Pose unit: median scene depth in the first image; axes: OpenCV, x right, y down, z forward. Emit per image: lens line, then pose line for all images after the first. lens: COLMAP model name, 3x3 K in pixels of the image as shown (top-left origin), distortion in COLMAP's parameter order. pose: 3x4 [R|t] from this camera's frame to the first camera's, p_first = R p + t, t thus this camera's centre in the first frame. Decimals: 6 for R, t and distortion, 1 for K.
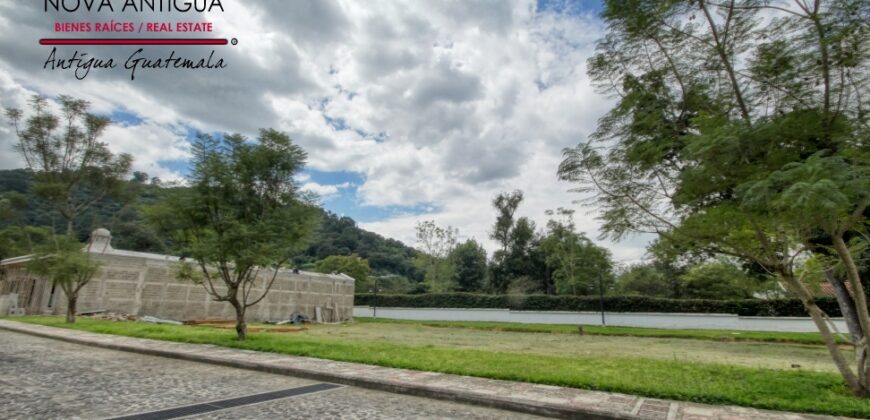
lens RADIAL K [[402.0, 0, 435.7], [0, 402.0, 216.1], [0, 0, 1]] dist [-0.002528, -0.000216]
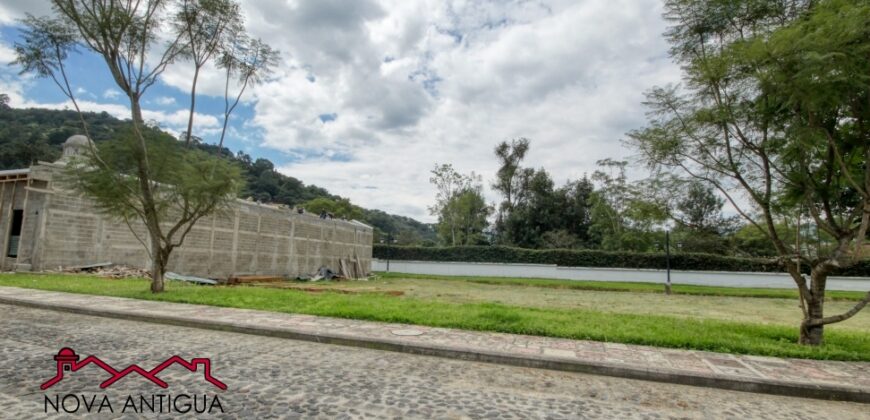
lens RADIAL K [[402.0, 0, 435.7], [0, 402.0, 216.1], [0, 0, 1]] dist [-0.002528, -0.000216]
pose [[0.975190, 0.038081, 0.218071, -0.296242], [-0.063434, 0.991853, 0.110469, 0.036778], [-0.212088, -0.121561, 0.969661, 0.181201]]
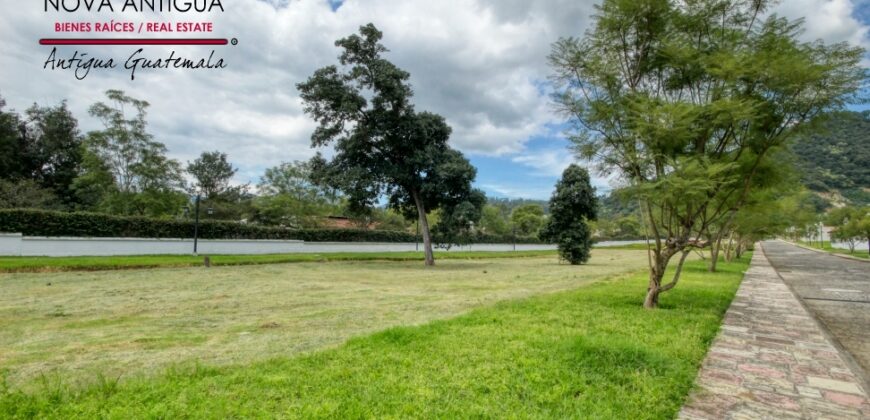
lens RADIAL K [[402.0, 0, 435.7], [0, 402.0, 216.1], [0, 0, 1]] dist [-0.002528, -0.000216]
pose [[0.116471, 0.050111, 0.991929, -0.320108], [-0.235621, 0.971609, -0.021418, 0.080522], [-0.964841, -0.231225, 0.124972, 0.367864]]
